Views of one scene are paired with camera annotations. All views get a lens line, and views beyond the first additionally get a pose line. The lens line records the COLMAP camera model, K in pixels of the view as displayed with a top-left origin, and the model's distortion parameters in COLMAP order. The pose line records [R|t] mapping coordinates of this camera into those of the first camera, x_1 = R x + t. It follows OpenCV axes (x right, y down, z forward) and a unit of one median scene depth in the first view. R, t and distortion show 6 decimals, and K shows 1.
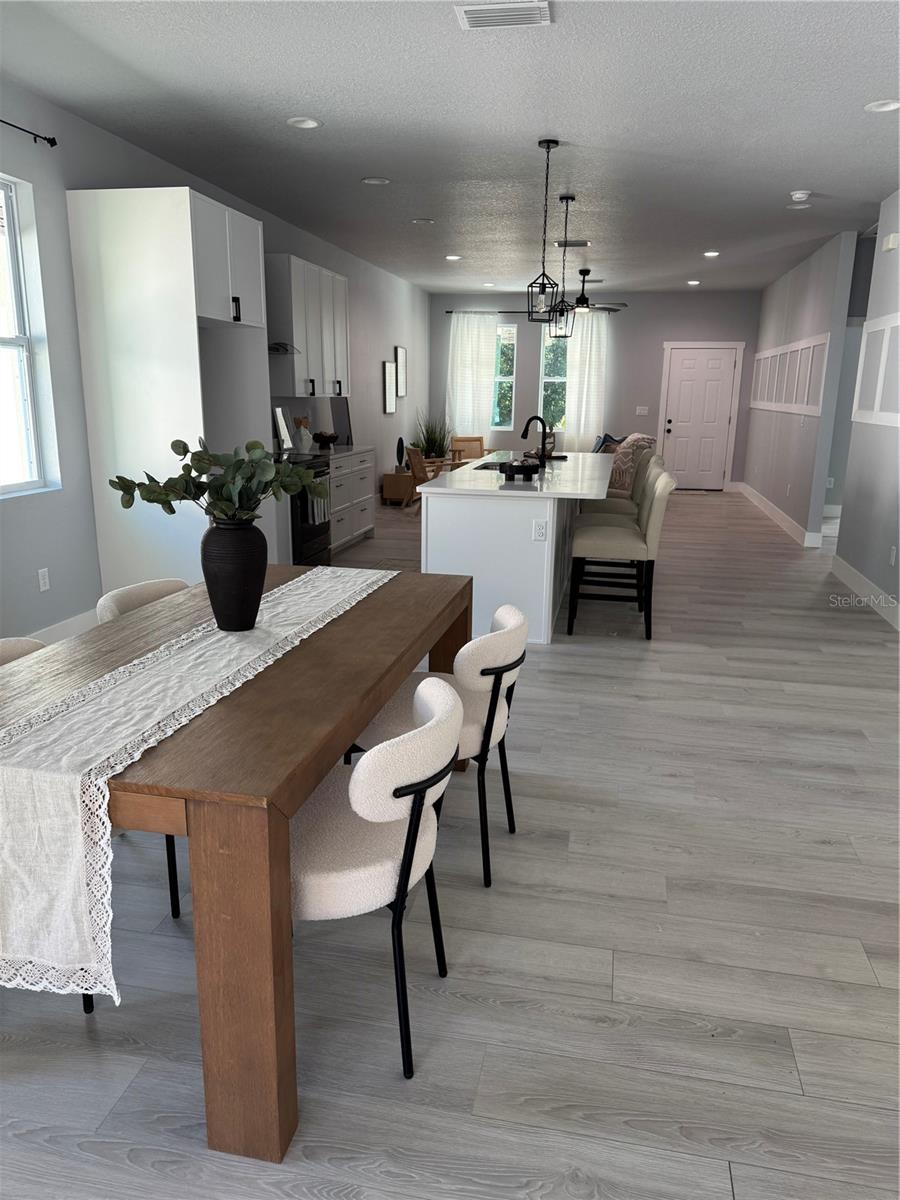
lens RADIAL K [[847.1, 0, 449.0], [0, 847.1, 603.9], [0, 0, 1]] dist [0.088194, -0.127023]
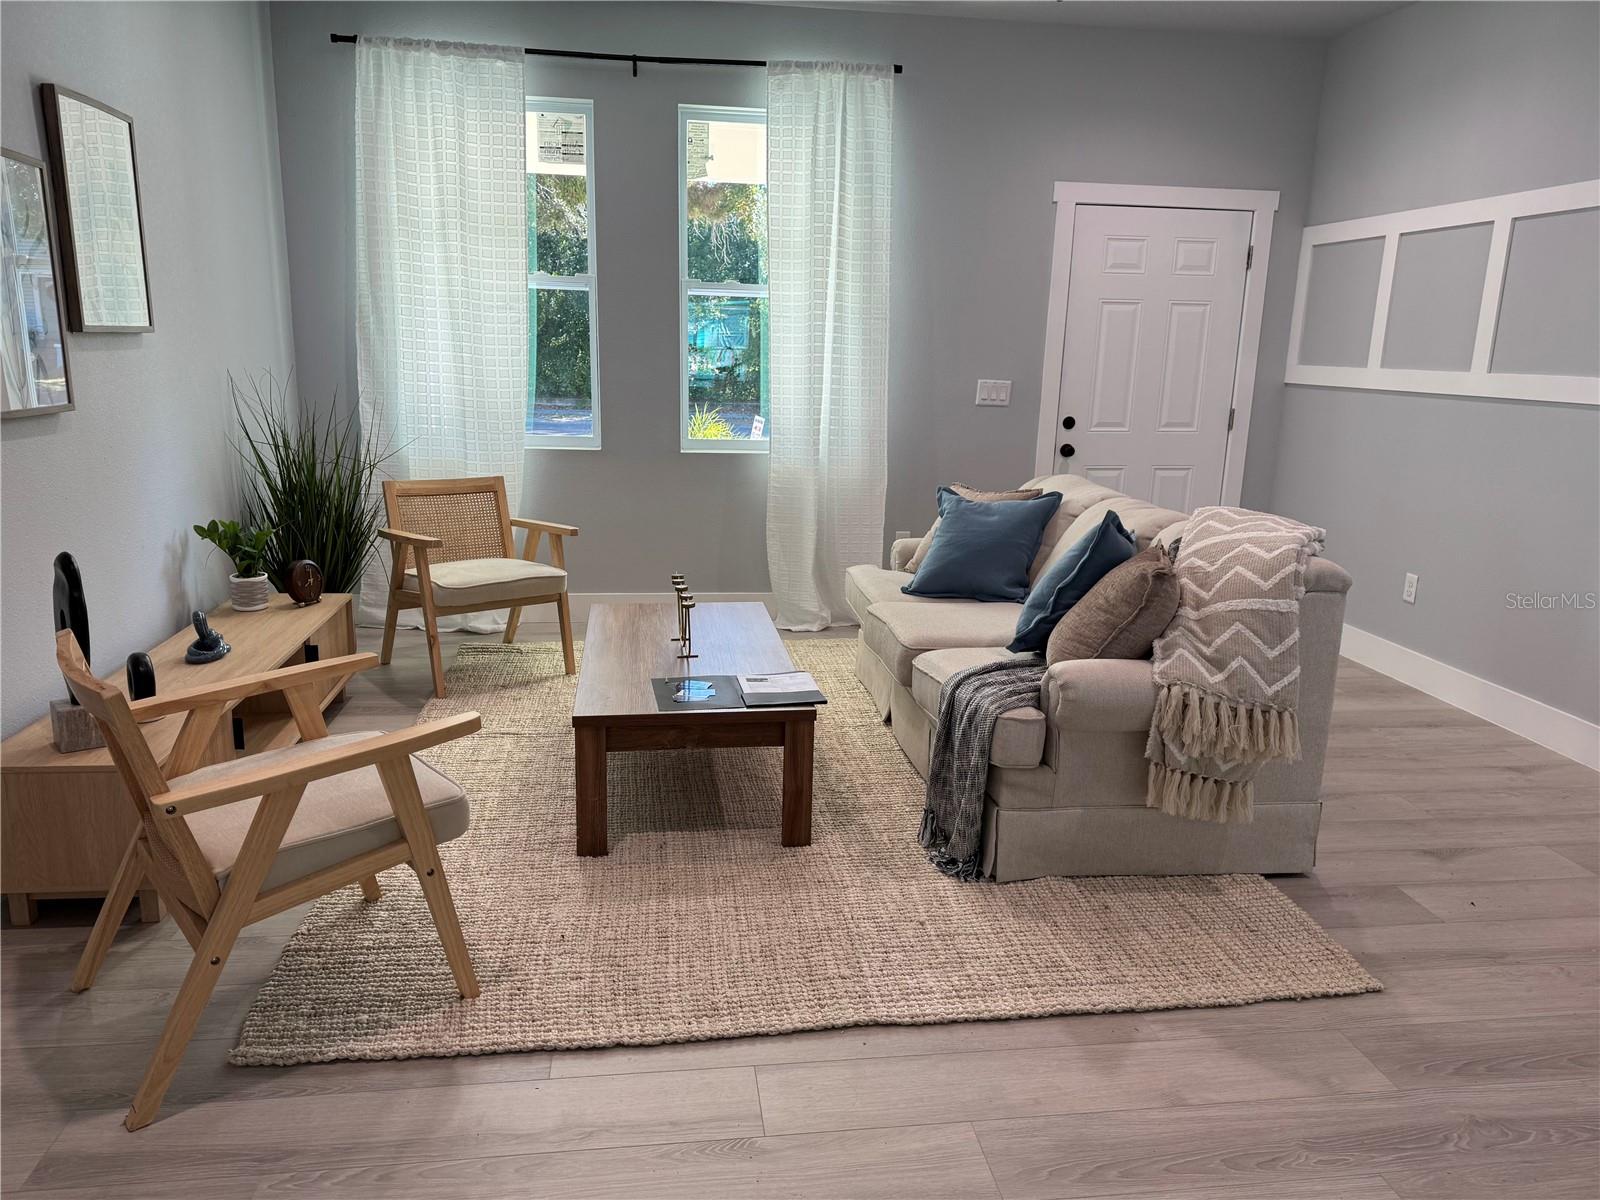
lens RADIAL K [[1129.4, 0, 803.8], [0, 1129.4, 603.9], [0, 0, 1]] dist [0.088194, -0.127023]
pose [[0.942311, -0.063278, 0.328703, 0.006913], [0.067807, 0.997696, -0.002324, -0.147952], [-0.327799, 0.024479, 0.944430, 0.610740]]
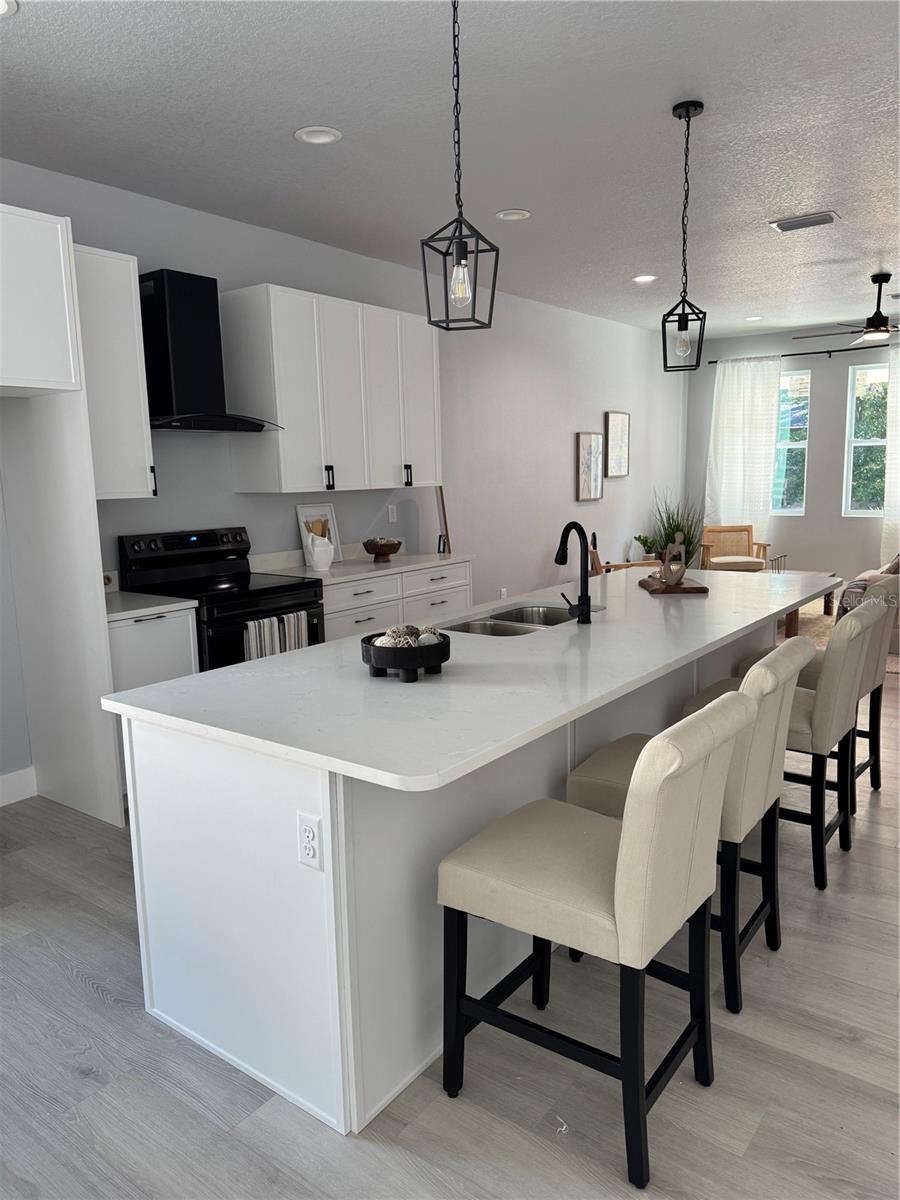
lens RADIAL K [[847.1, 0, 449.0], [0, 847.1, 603.9], [0, 0, 1]] dist [0.088194, -0.127023]
pose [[0.903415, 0.031892, -0.427579, 0.121051], [-0.068171, 0.995229, -0.069804, -0.063980], [0.423313, 0.092211, 0.901279, 0.250025]]
